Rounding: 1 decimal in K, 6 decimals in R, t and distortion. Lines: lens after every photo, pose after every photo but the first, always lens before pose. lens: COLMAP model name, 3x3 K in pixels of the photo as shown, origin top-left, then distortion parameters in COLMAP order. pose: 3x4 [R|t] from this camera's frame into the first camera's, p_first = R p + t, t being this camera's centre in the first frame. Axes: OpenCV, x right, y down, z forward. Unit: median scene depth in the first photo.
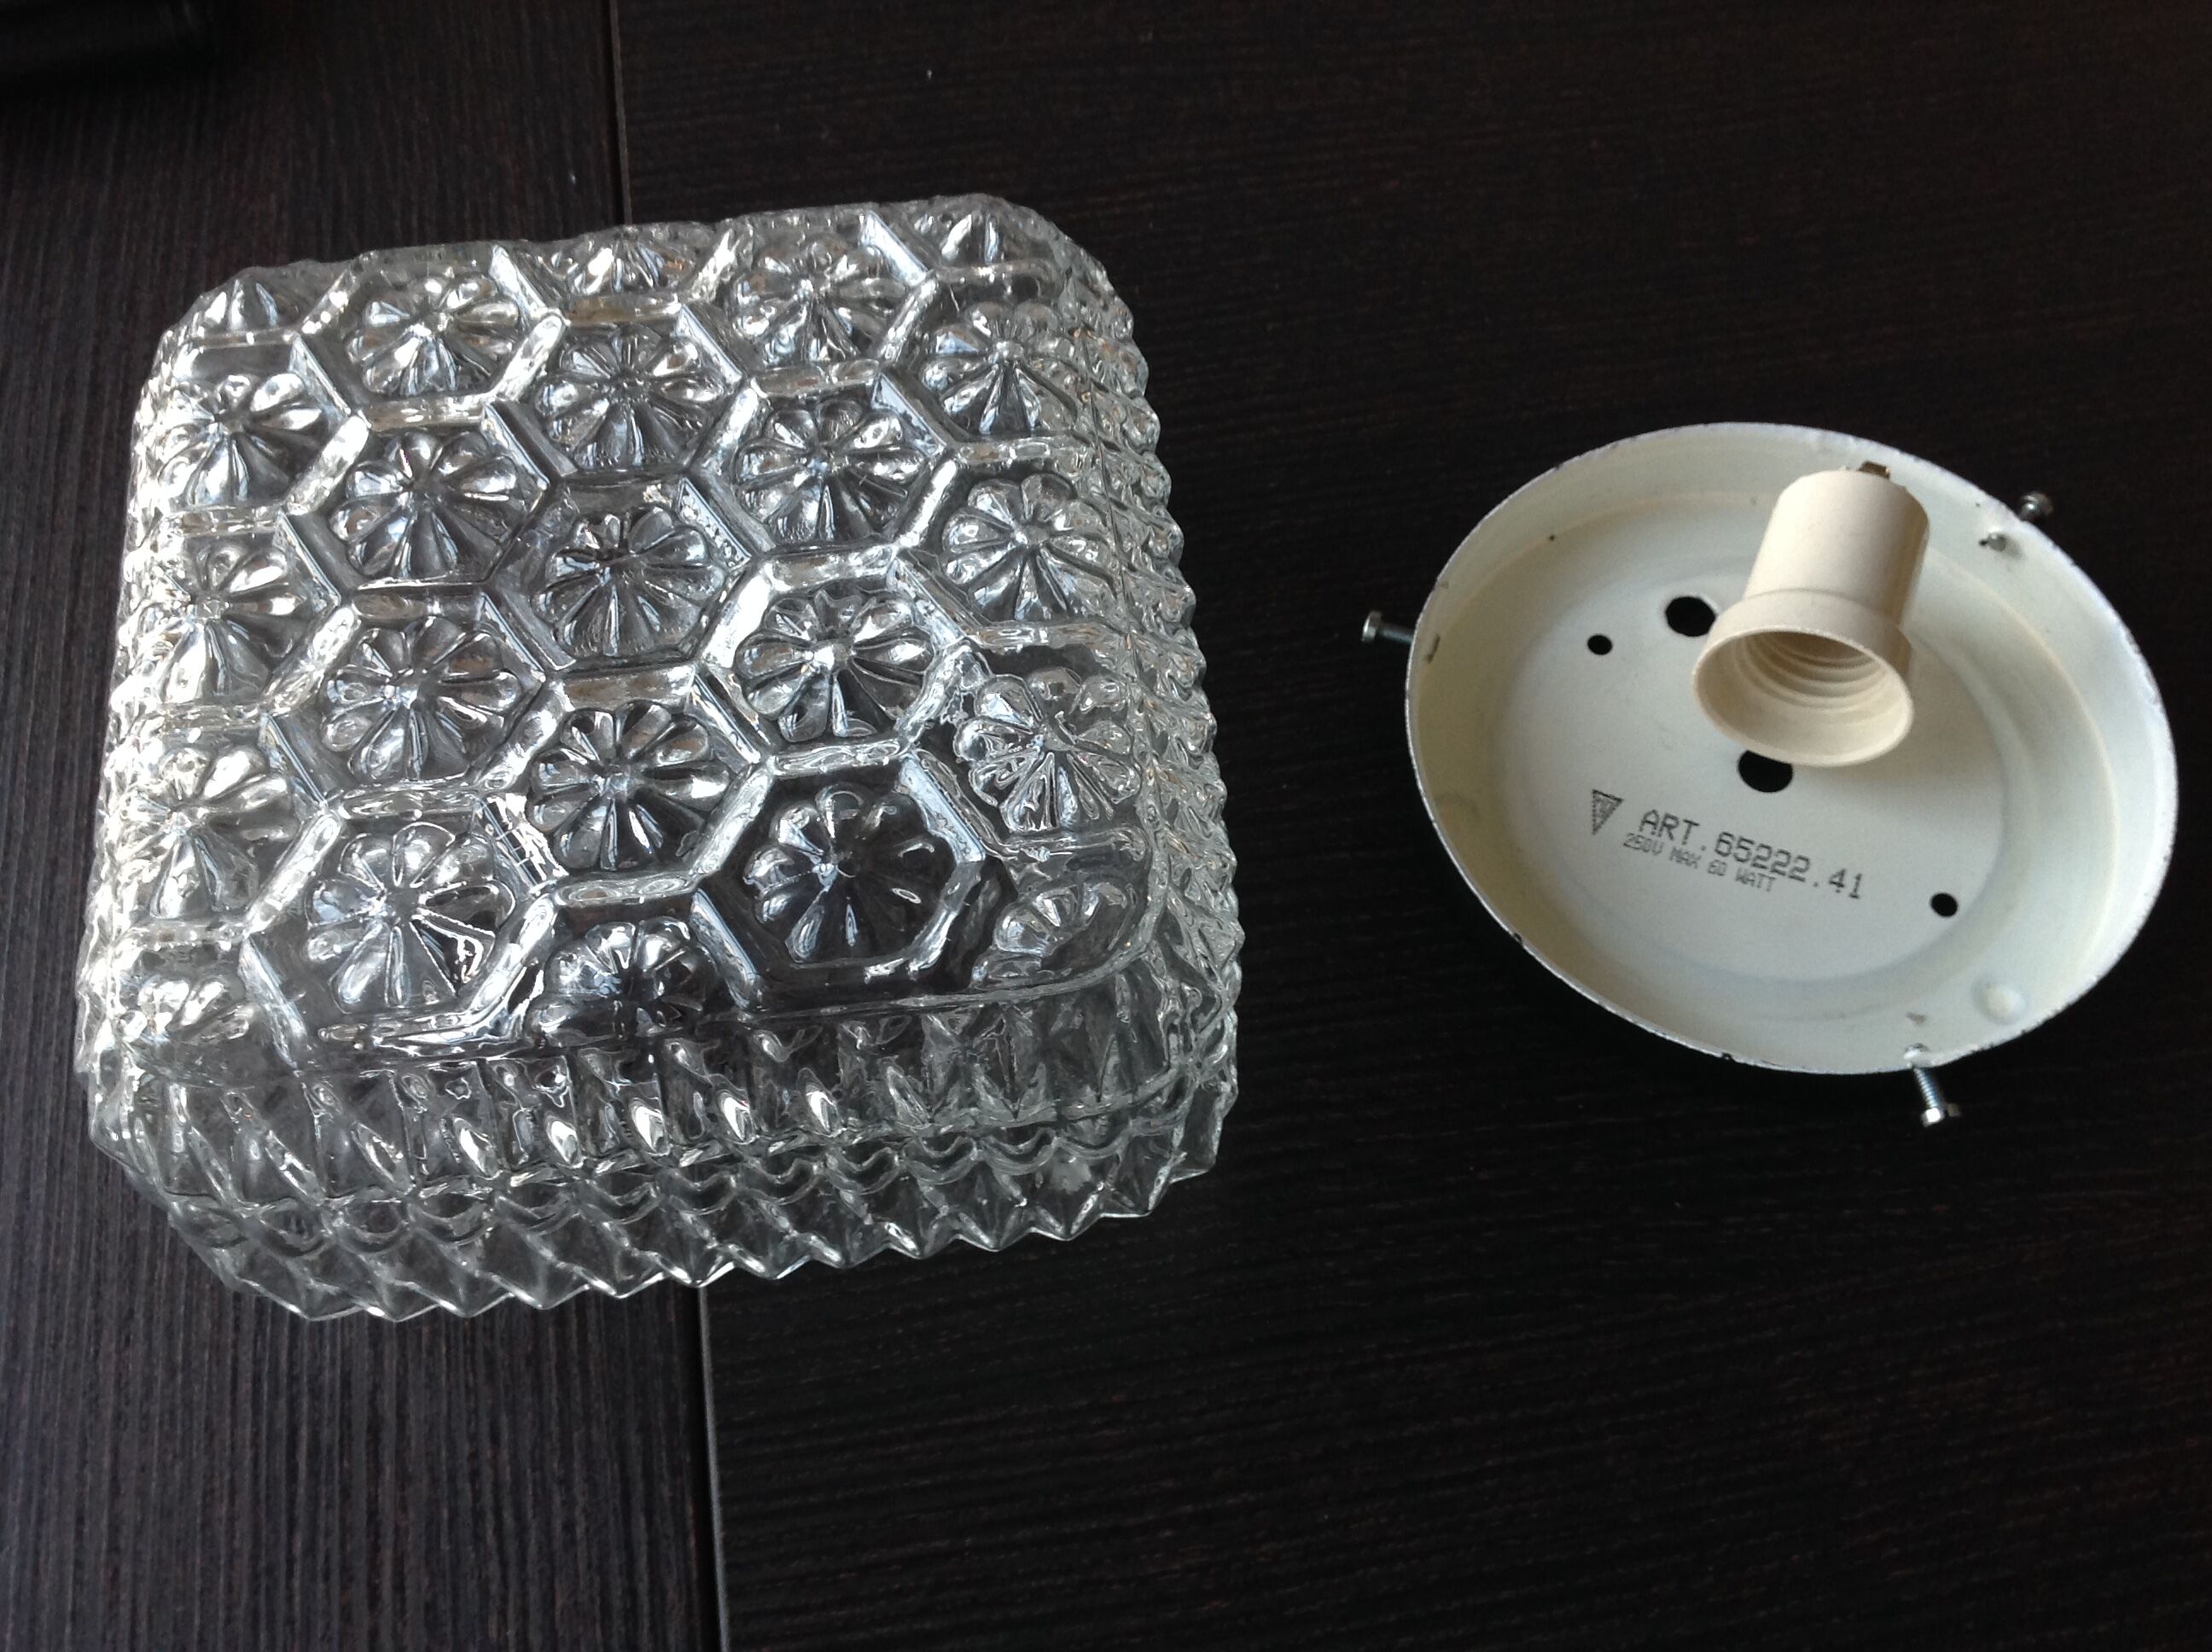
lens RADIAL K [[2247.6, 0, 1104.6], [0, 2247.6, 720.1], [0, 0, 1]] dist [0.086555, -0.262462]
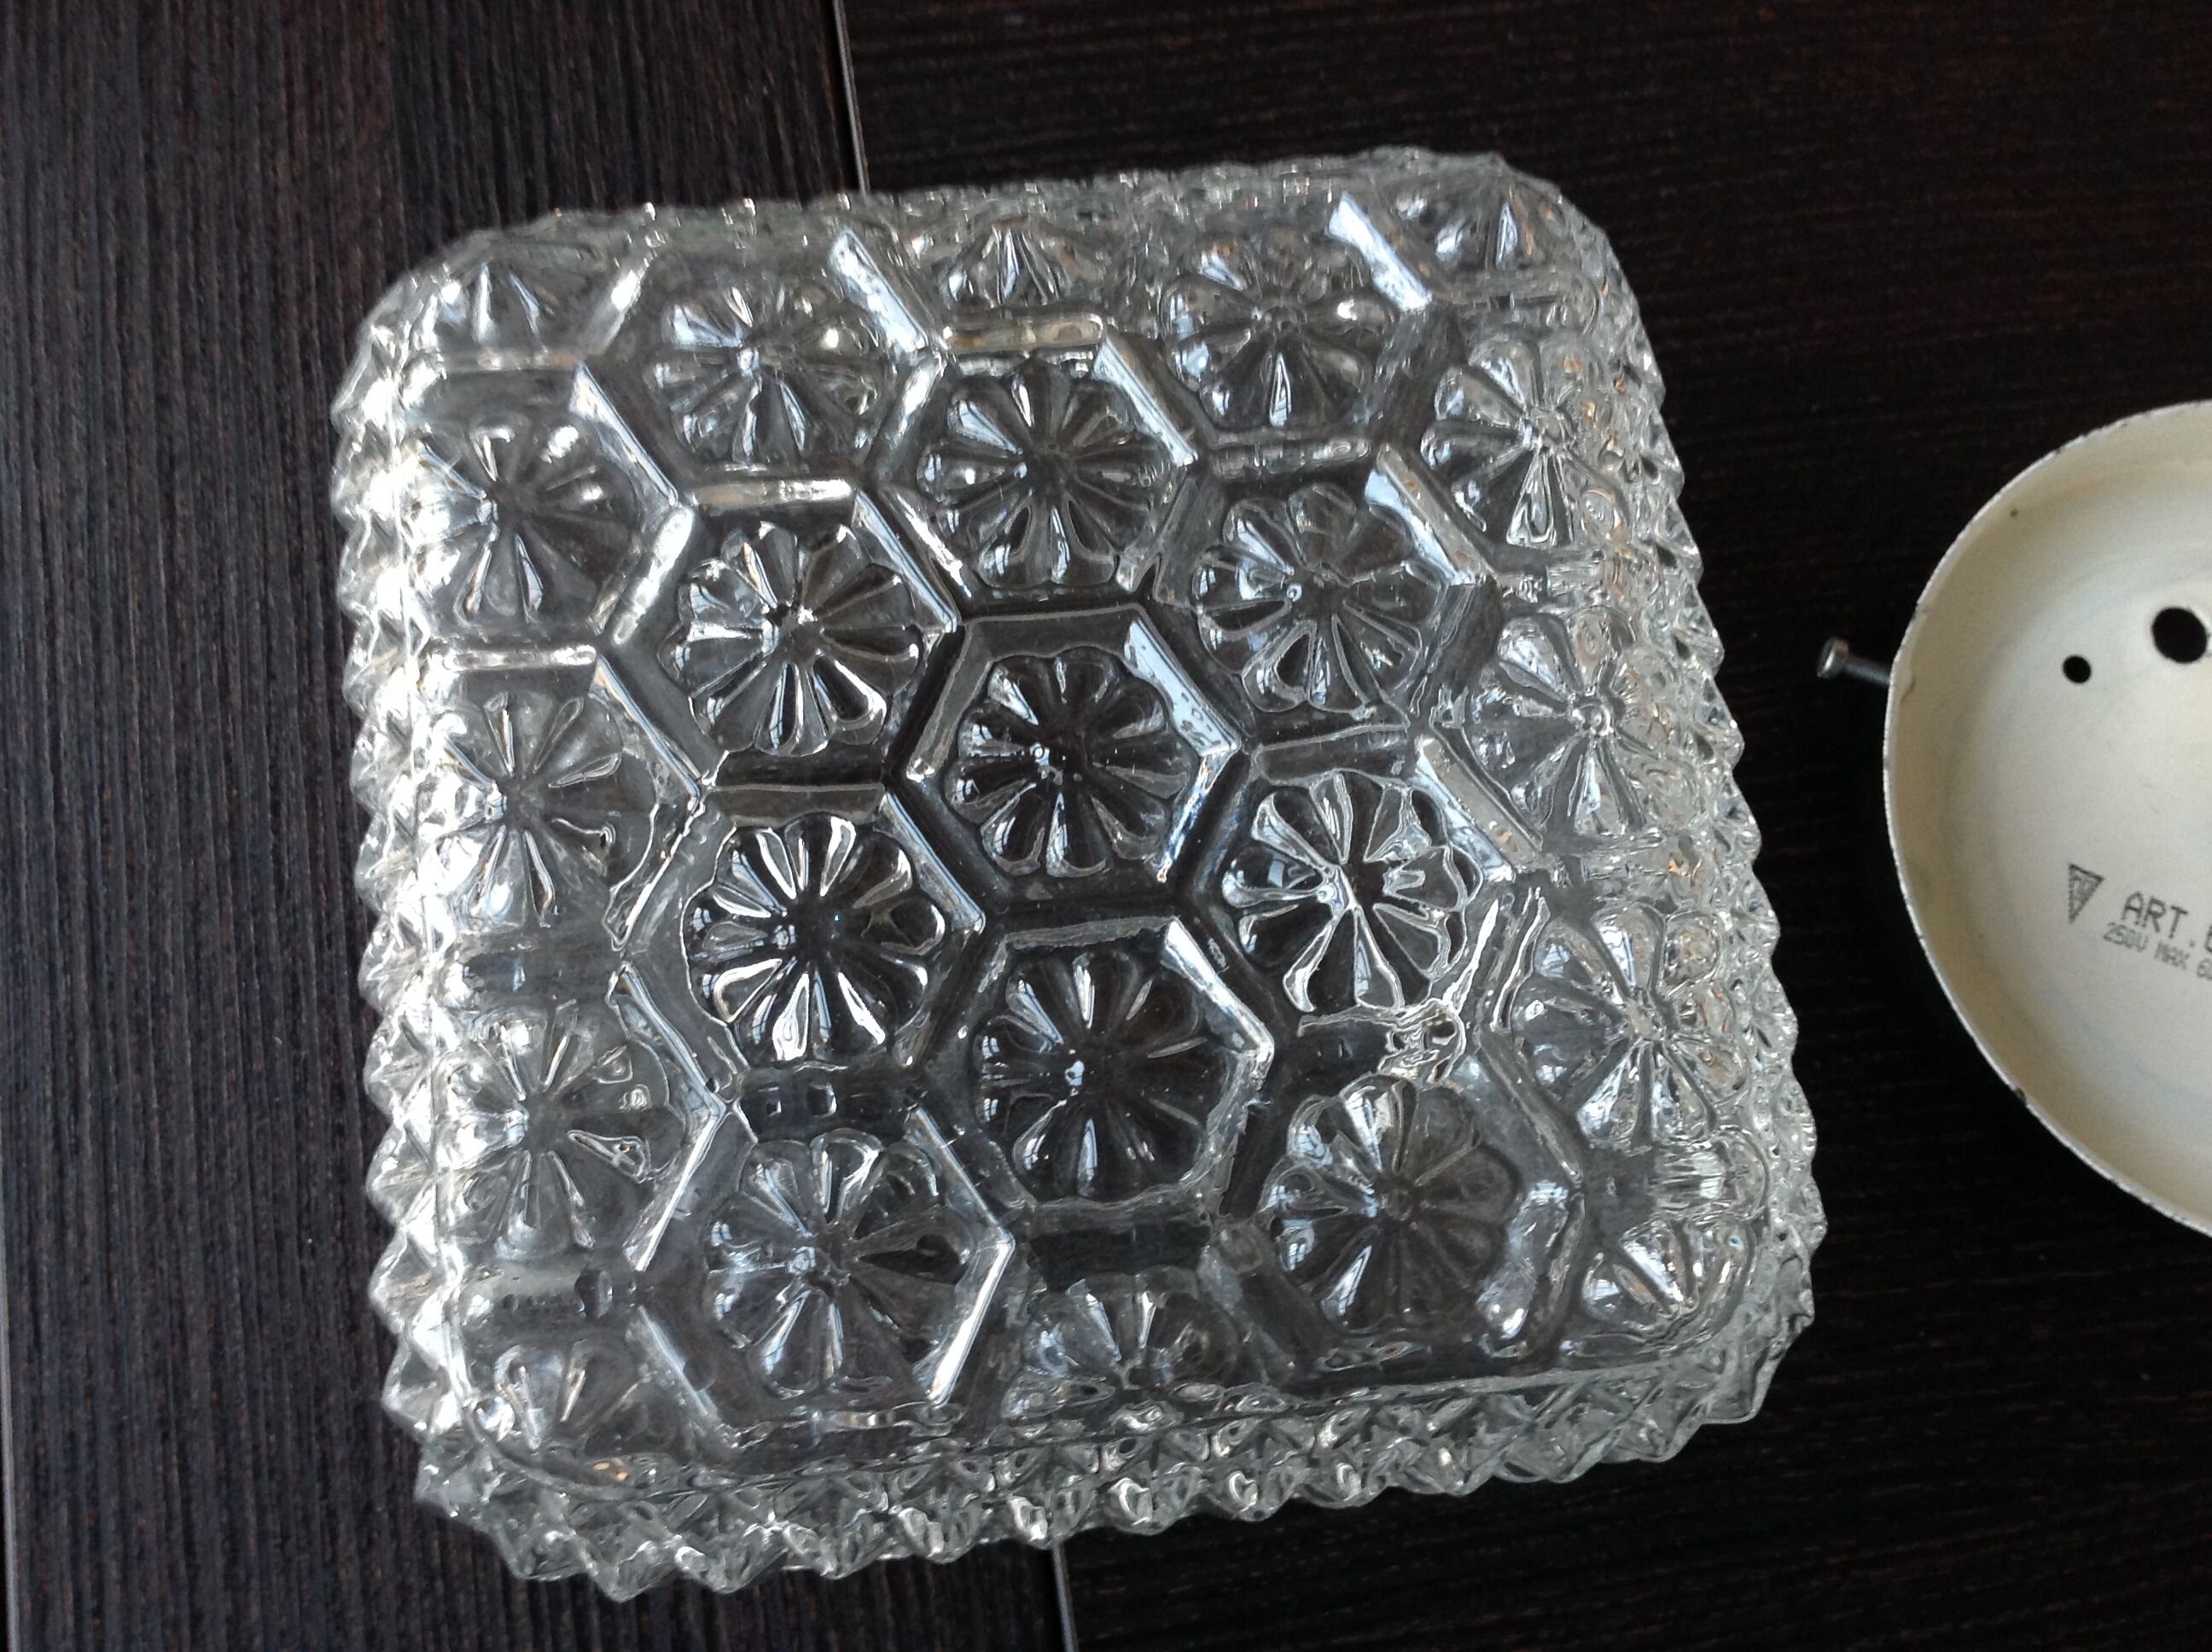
lens RADIAL K [[2294.6, 0, 1106.0], [0, 2294.6, 826.0], [0, 0, 1]] dist [0.089419, -0.374692]
pose [[0.997242, 0.026005, 0.069520, -0.216735], [-0.043685, 0.962849, 0.266483, -0.211608], [-0.060007, -0.268785, 0.961329, 0.222245]]
